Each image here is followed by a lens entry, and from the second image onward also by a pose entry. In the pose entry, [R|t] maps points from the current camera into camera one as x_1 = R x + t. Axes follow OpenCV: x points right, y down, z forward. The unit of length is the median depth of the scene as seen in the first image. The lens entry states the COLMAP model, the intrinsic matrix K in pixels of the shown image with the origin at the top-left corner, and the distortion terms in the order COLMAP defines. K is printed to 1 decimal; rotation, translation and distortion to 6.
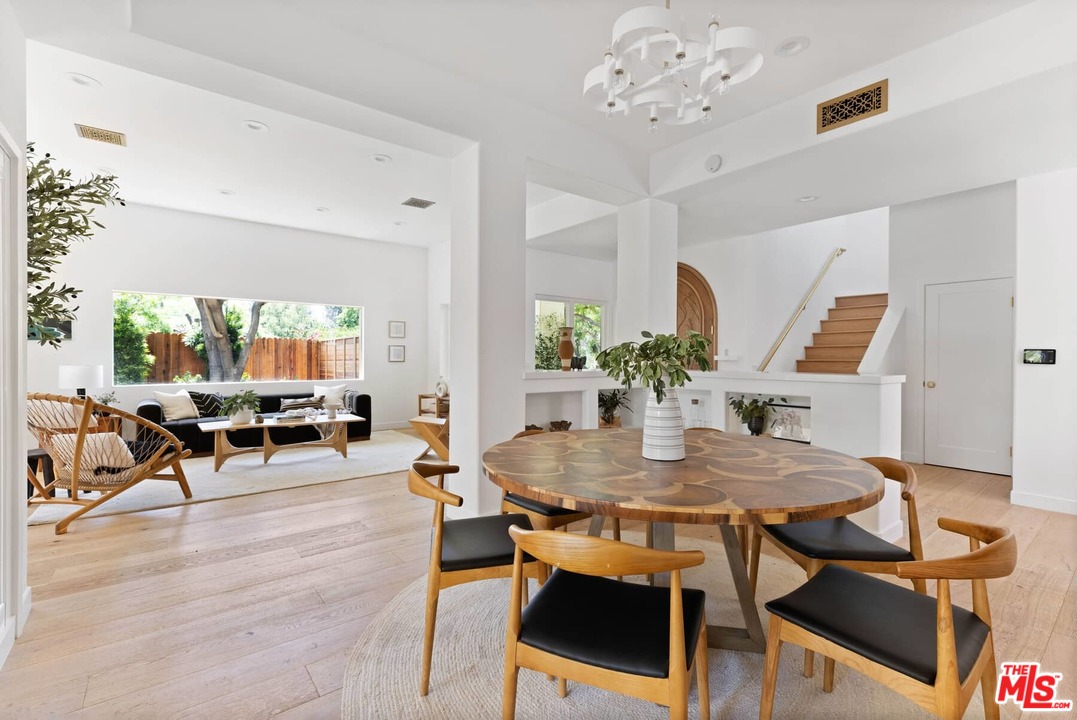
lens RADIAL K [[463.4, 0, 536.9], [0, 463.4, 357.0], [0, 0, 1]] dist [-0.005196, 0.000482]
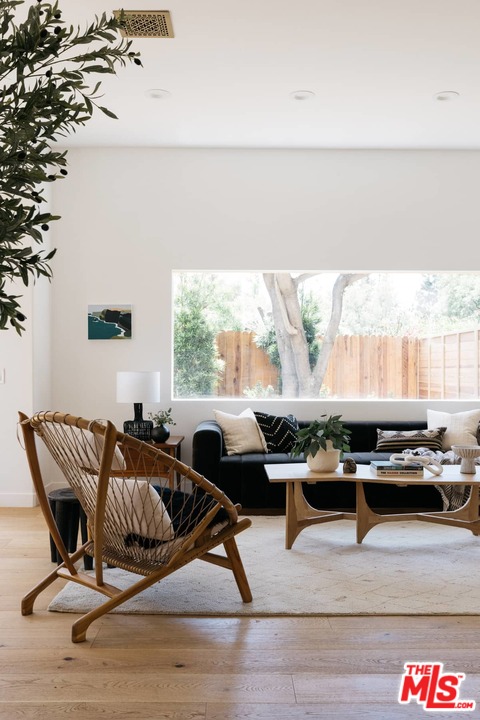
lens RADIAL K [[734.0, 0, 239.2], [0, 734.0, 360.5], [0, 0, 1]] dist [0.072902, 0.000000]
pose [[0.779674, -0.001877, -0.626182, -0.111937], [-0.000149, 0.999995, -0.003183, 0.004385], [0.626185, 0.002575, 0.779670, 0.166427]]
